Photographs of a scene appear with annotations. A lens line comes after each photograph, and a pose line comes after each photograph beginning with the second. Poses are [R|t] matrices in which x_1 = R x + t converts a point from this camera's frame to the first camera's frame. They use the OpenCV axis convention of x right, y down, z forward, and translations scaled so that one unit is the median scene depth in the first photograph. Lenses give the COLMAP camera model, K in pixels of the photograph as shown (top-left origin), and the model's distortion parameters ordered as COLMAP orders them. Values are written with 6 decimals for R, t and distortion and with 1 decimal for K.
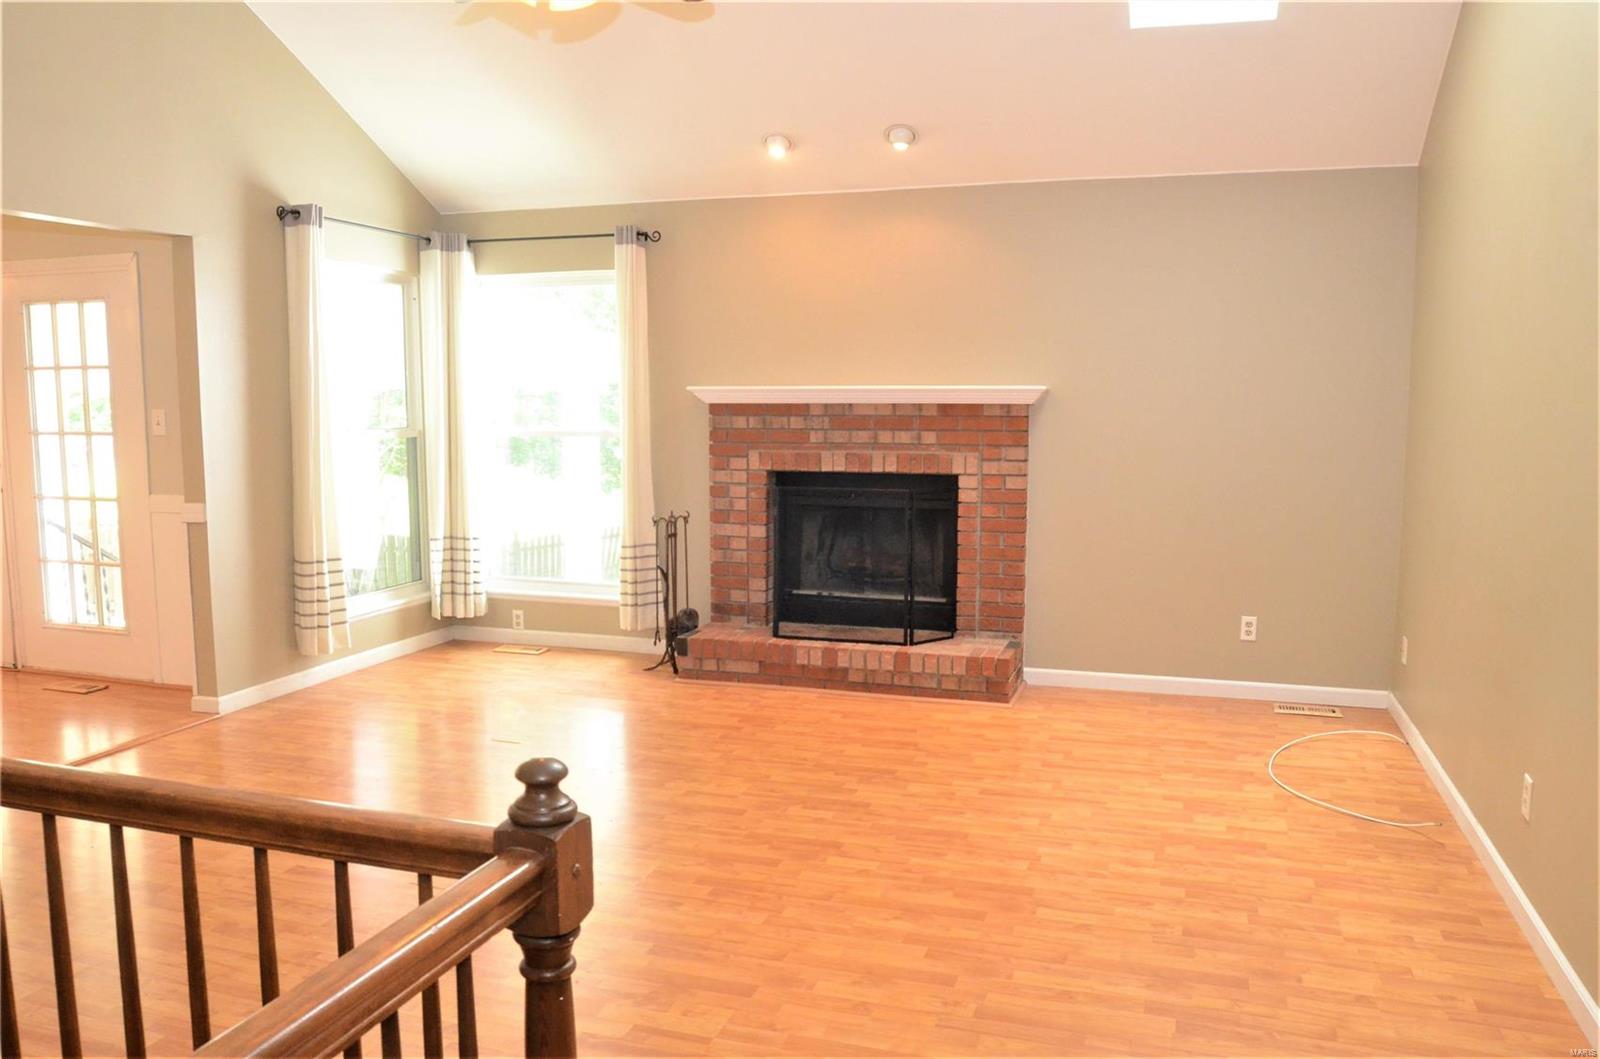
lens RADIAL K [[1221.4, 0, 800.0], [0, 1221.4, 529.5], [0, 0, 1]] dist [-0.058525, 0.004587]
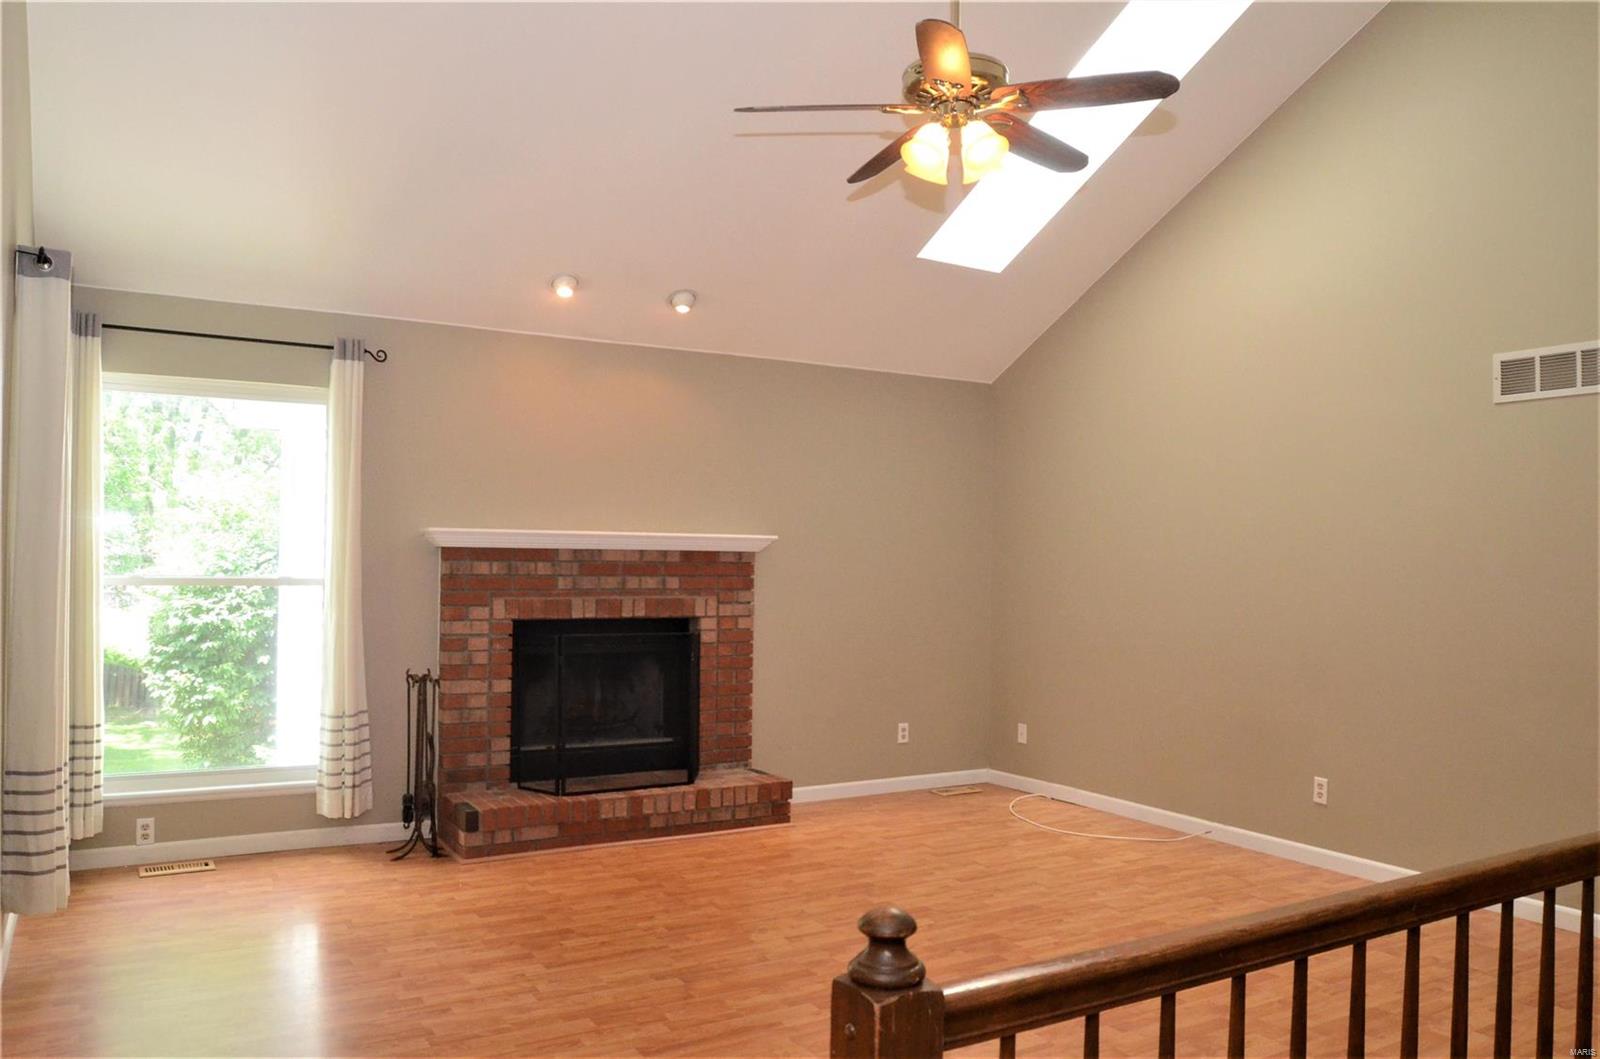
lens RADIAL K [[1221.4, 0, 800.0], [0, 1221.4, 529.5], [0, 0, 1]] dist [-0.058525, 0.004587]
pose [[0.649856, 0.026765, 0.759586, -0.621830], [0.068779, 0.993209, -0.093840, -0.014992], [-0.756939, 0.113225, 0.643602, 0.239273]]
